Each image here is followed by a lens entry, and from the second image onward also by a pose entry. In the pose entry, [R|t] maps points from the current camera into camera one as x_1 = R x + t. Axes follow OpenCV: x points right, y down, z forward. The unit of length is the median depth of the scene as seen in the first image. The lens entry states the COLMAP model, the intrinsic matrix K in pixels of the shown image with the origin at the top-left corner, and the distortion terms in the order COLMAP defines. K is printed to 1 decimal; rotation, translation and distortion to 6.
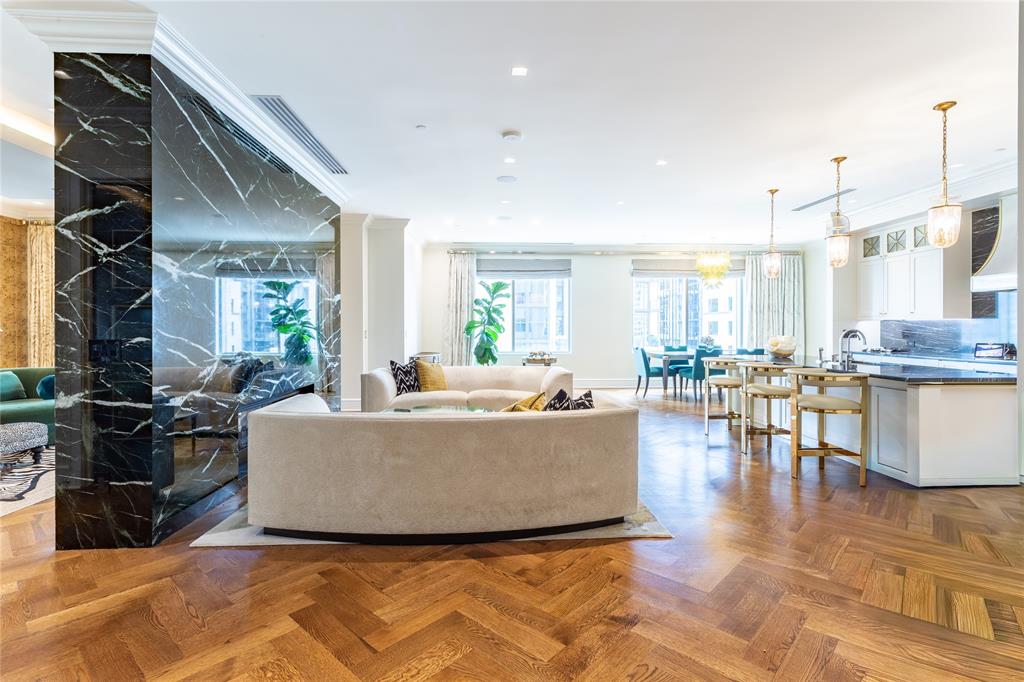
lens RADIAL K [[492.8, 0, 509.8], [0, 492.8, 328.3], [0, 0, 1]] dist [0.002884, 0.003777]
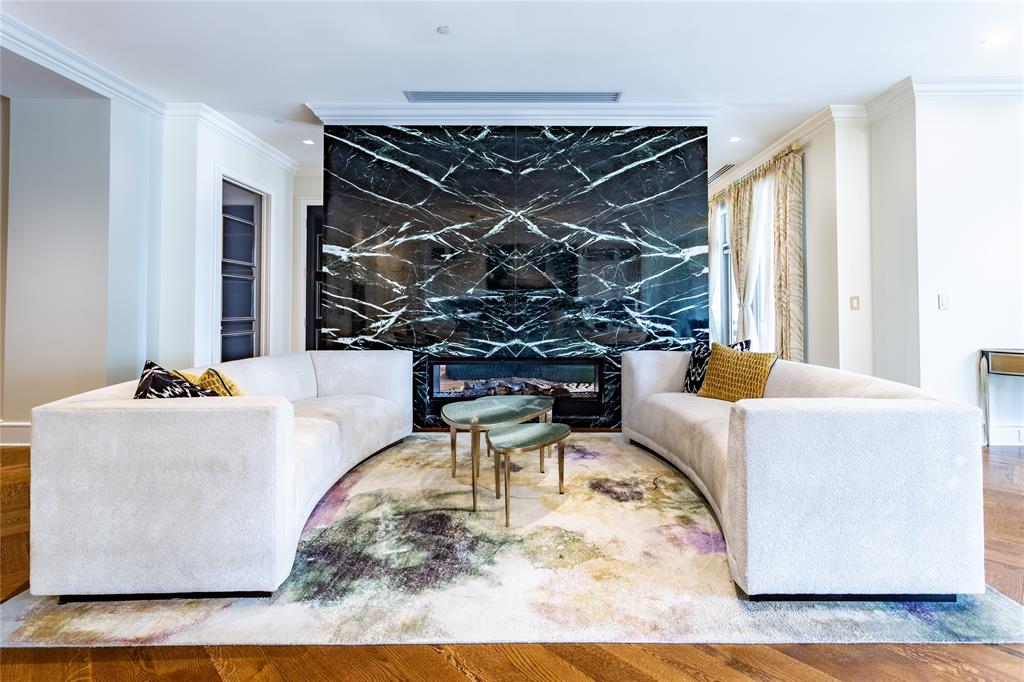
lens RADIAL K [[492.8, 0, 534.1], [0, 492.8, 304.6], [0, 0, 1]] dist [0.002884, 0.003777]
pose [[-0.030444, -0.018712, -0.999361, 0.335182], [-0.001491, 0.999824, -0.018675, 0.027137], [0.999535, 0.000921, -0.030466, 0.670529]]
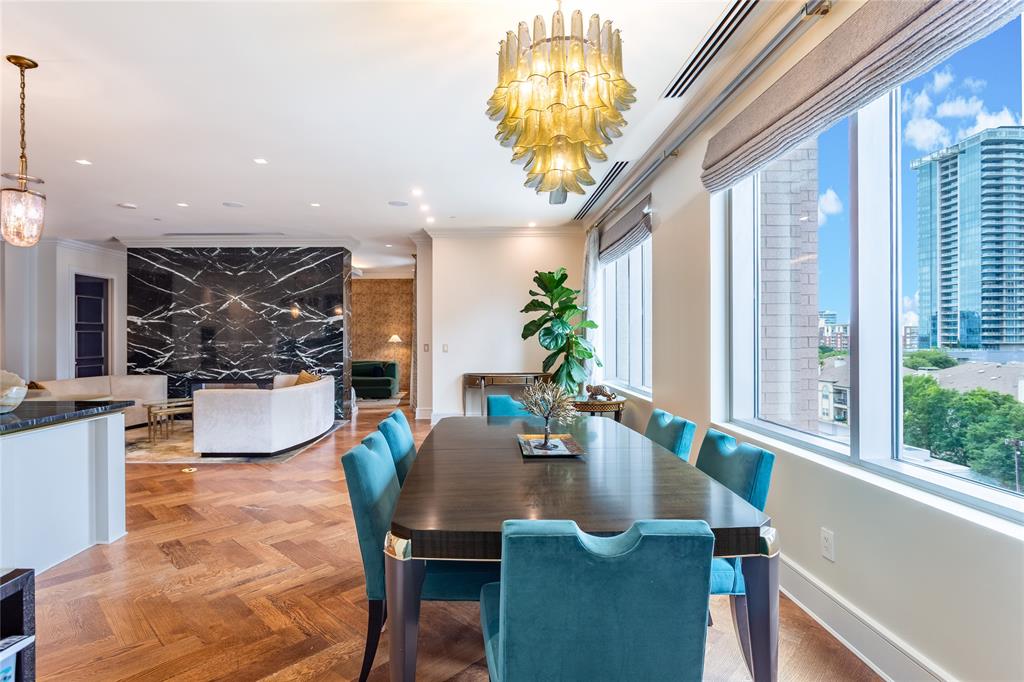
lens RADIAL K [[513.2, 0, 465.9], [0, 513.2, 335.1], [0, 0, 1]] dist [0.003122, 0.002573]
pose [[-0.058986, -0.003537, -0.998253, 0.827742], [0.001852, 0.999992, -0.003652, -0.011141], [0.998257, -0.002064, -0.058979, 1.210720]]
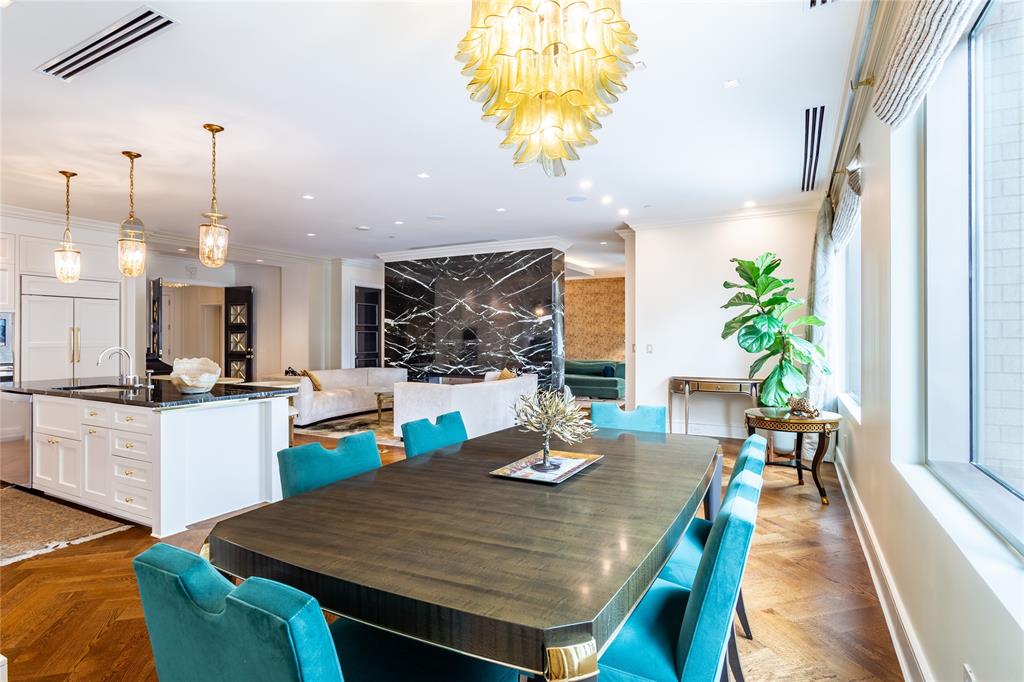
lens RADIAL K [[513.2, 0, 508.9], [0, 513.2, 336.0], [0, 0, 1]] dist [0.003122, 0.002573]
pose [[-0.501811, -0.001390, -0.864976, 0.752660], [0.000064, 0.999999, -0.001645, -0.010742], [0.864978, -0.000881, -0.501810, 1.369950]]
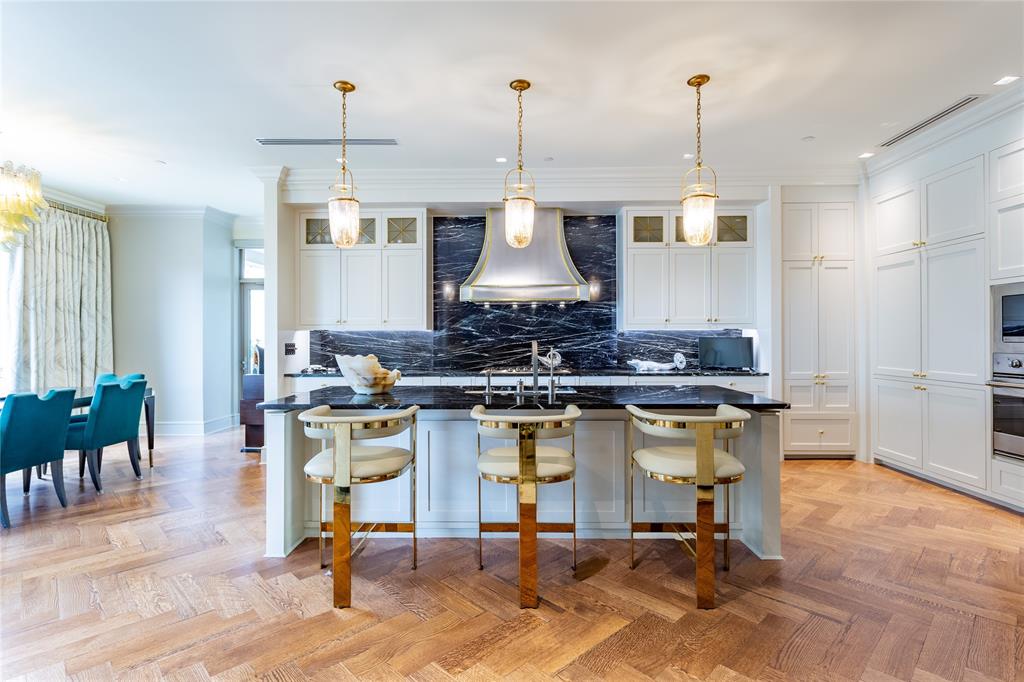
lens RADIAL K [[492.8, 0, 513.7], [0, 492.8, 337.2], [0, 0, 1]] dist [0.002884, 0.003777]
pose [[0.048143, 0.003263, 0.998835, 0.006140], [0.005069, 0.999981, -0.003511, -0.001769], [-0.998828, 0.005232, 0.048125, 0.662114]]
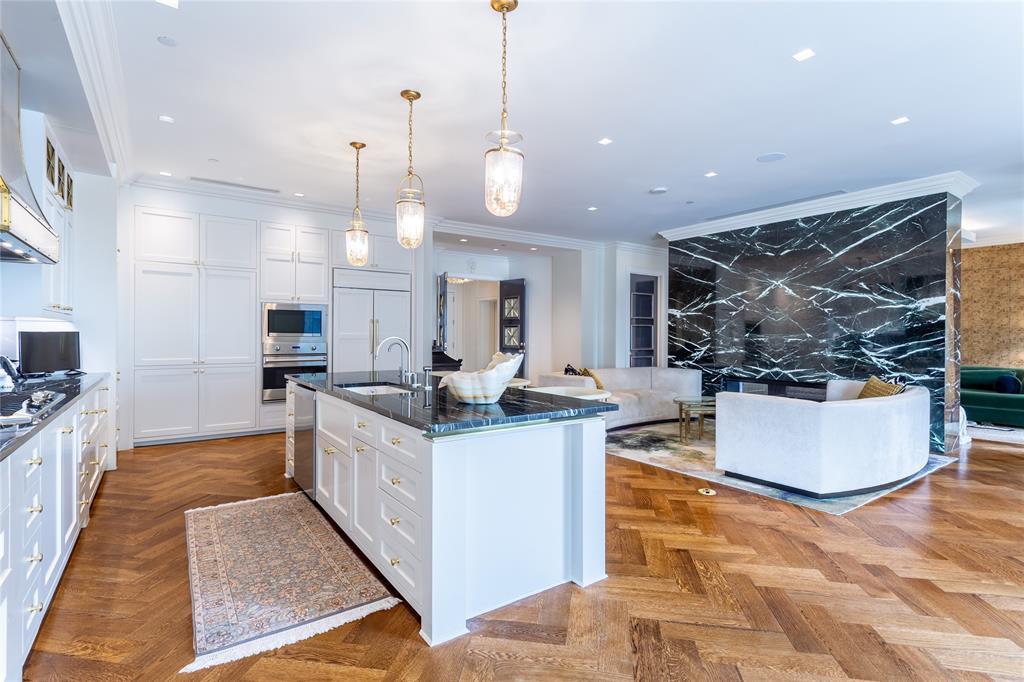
lens RADIAL K [[492.8, 0, 517.9], [0, 492.8, 336.5], [0, 0, 1]] dist [0.002884, 0.003777]
pose [[-0.832626, -0.000468, -0.553836, 0.625671], [-0.004121, 0.999977, 0.005351, -0.002135], [0.553821, 0.006738, -0.832609, 1.127896]]
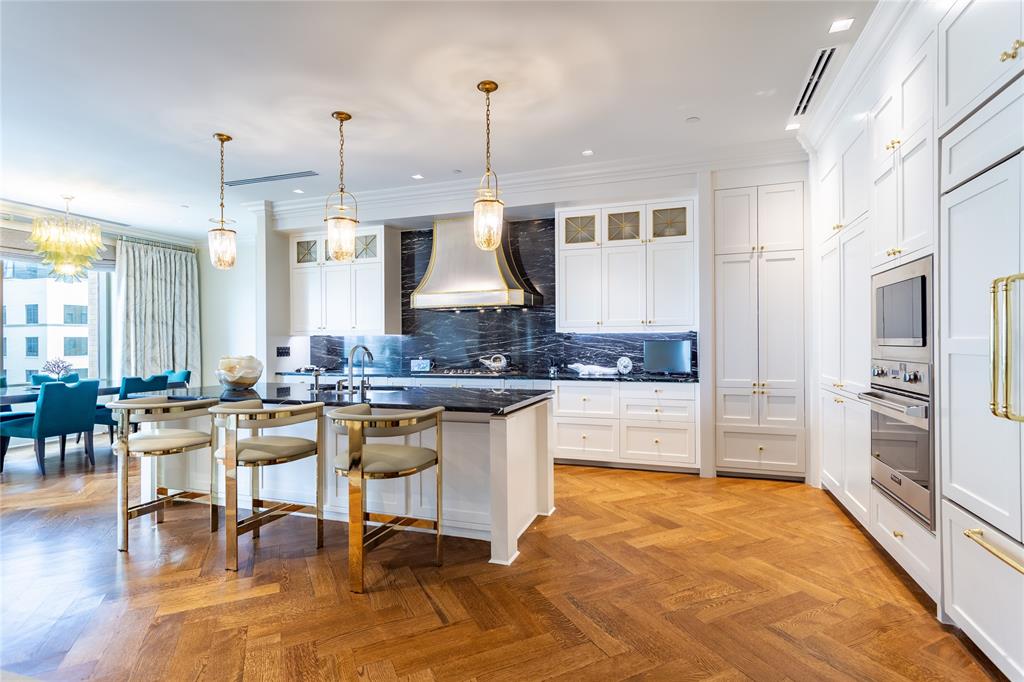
lens RADIAL K [[492.8, 0, 519.7], [0, 492.8, 342.9], [0, 0, 1]] dist [0.002884, 0.003777]
pose [[0.352241, -0.003254, 0.935904, 0.047117], [0.008322, 0.999965, 0.000344, -0.000858], [-0.935872, 0.007667, 0.352256, 0.335319]]
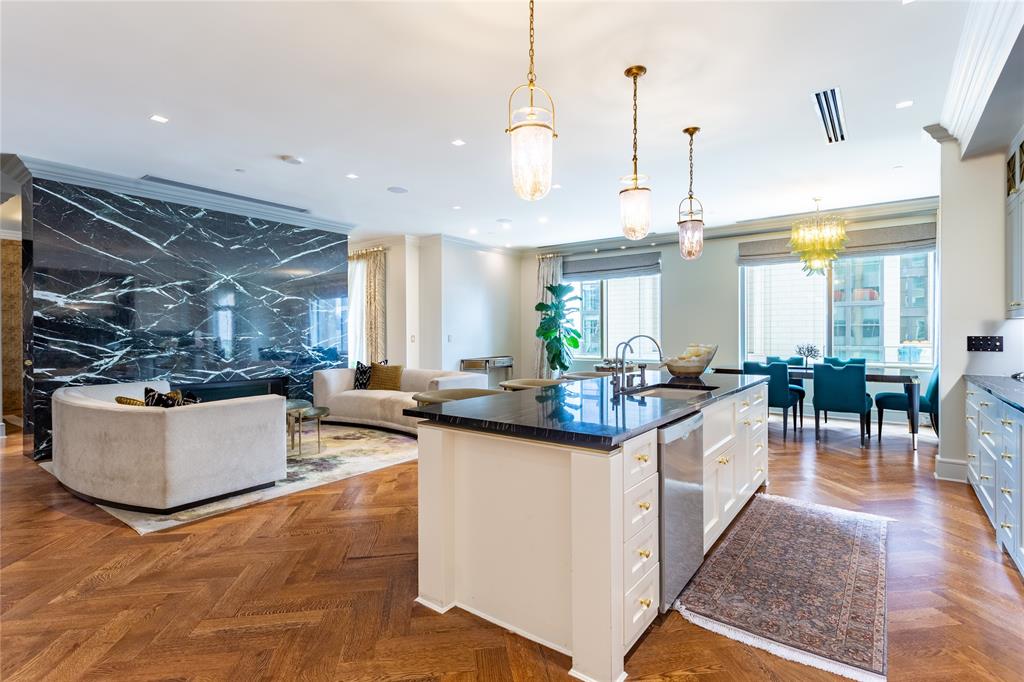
lens RADIAL K [[492.8, 0, 509.2], [0, 492.8, 332.2], [0, 0, 1]] dist [0.002884, 0.003777]
pose [[0.777114, -0.001689, -0.629357, 0.638252], [0.001525, 0.999999, -0.000801, -0.002193], [0.629358, -0.000337, 0.777116, 0.268352]]
